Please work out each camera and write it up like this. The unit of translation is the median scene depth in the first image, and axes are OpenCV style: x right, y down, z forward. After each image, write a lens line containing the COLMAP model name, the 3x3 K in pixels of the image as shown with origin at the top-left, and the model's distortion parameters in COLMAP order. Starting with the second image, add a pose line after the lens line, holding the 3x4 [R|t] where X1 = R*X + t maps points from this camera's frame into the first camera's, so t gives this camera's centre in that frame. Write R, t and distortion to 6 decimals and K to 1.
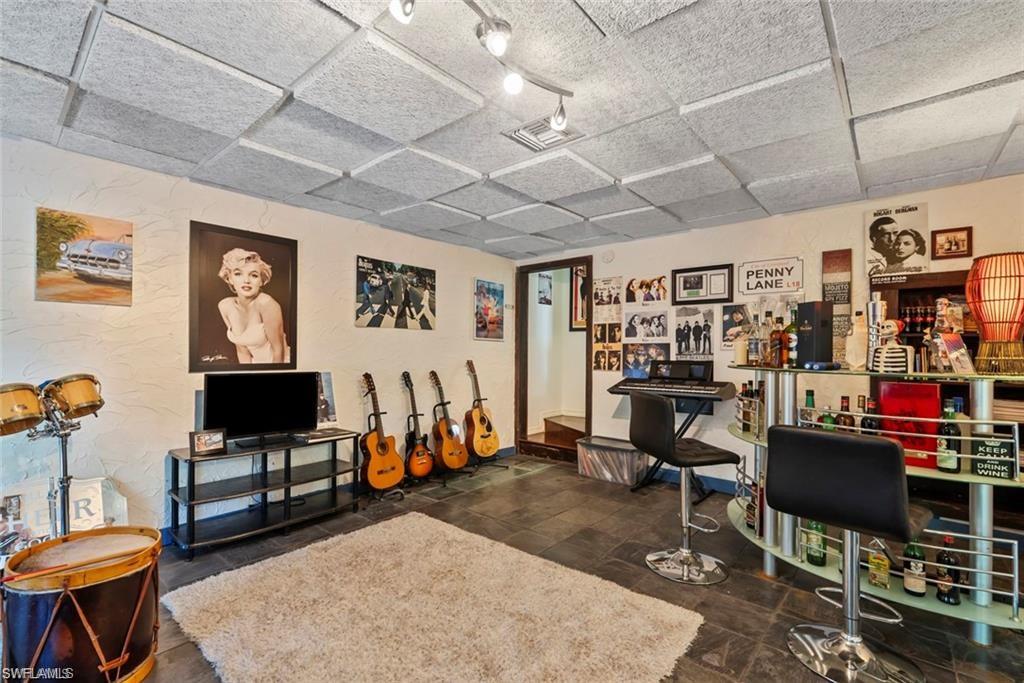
lens RADIAL K [[458.8, 0, 516.4], [0, 458.8, 345.6], [0, 0, 1]] dist [-0.000221, -0.000055]
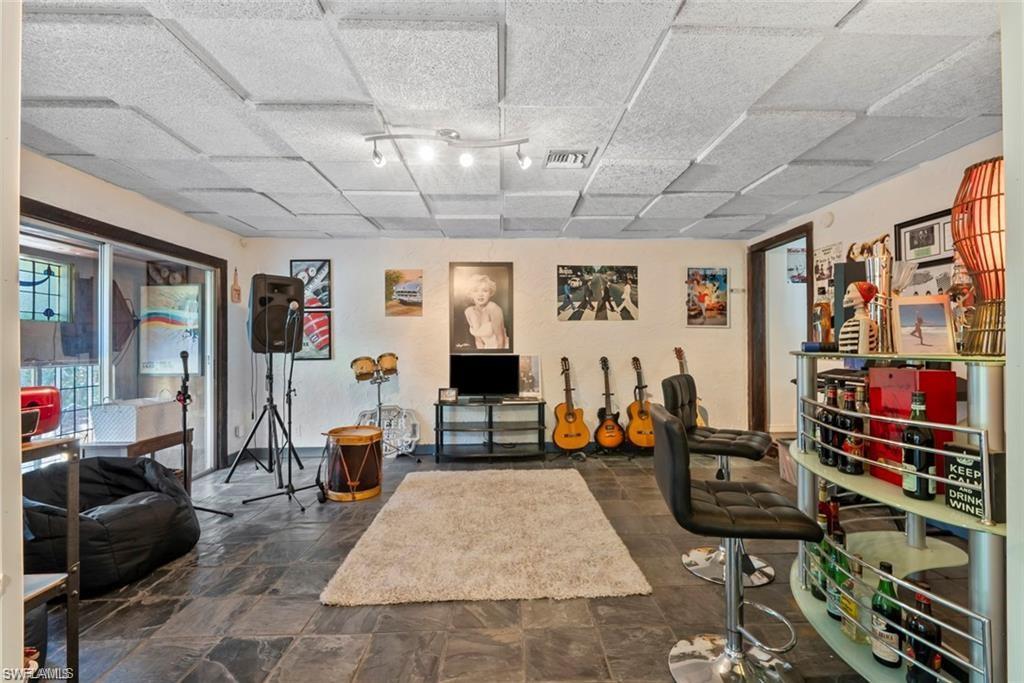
lens RADIAL K [[458.6, 0, 510.4], [0, 458.6, 334.7], [0, 0, 1]] dist [-0.001907, -0.000225]
pose [[0.669453, -0.024068, -0.742465, 0.478895], [0.018567, 0.999705, -0.015666, 0.014005], [0.742623, -0.003298, 0.669702, 0.039009]]
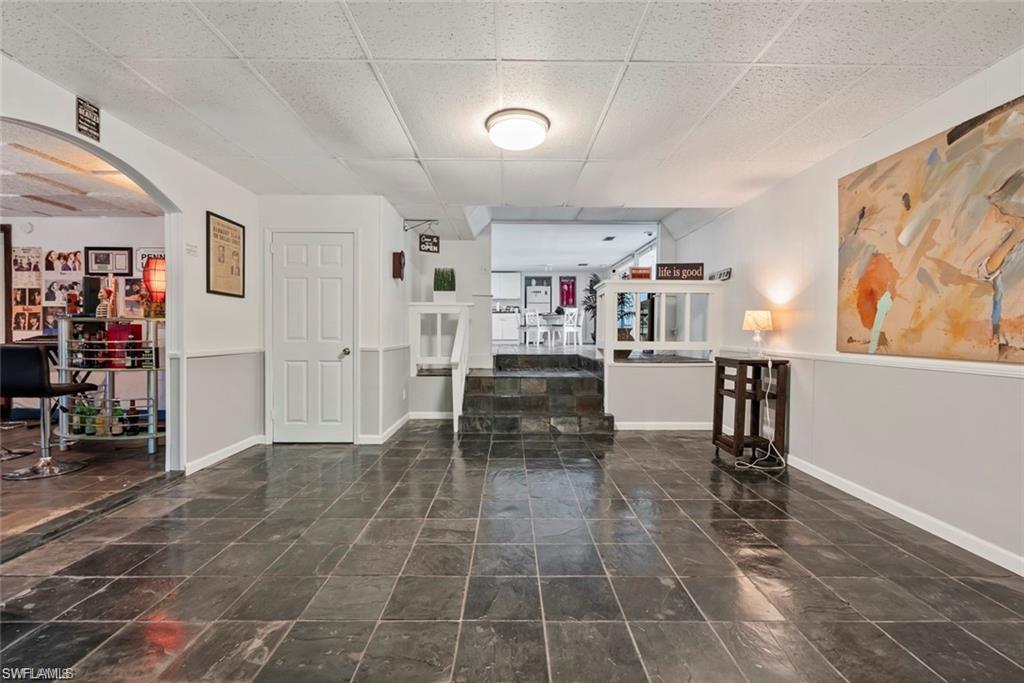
lens RADIAL K [[458.8, 0, 516.4], [0, 458.8, 345.6], [0, 0, 1]] dist [-0.000221, -0.000055]
pose [[0.758748, -0.021999, 0.651012, 0.419559], [-0.008563, 0.999006, 0.043739, 0.036536], [-0.651327, -0.038762, 0.757806, -0.707606]]
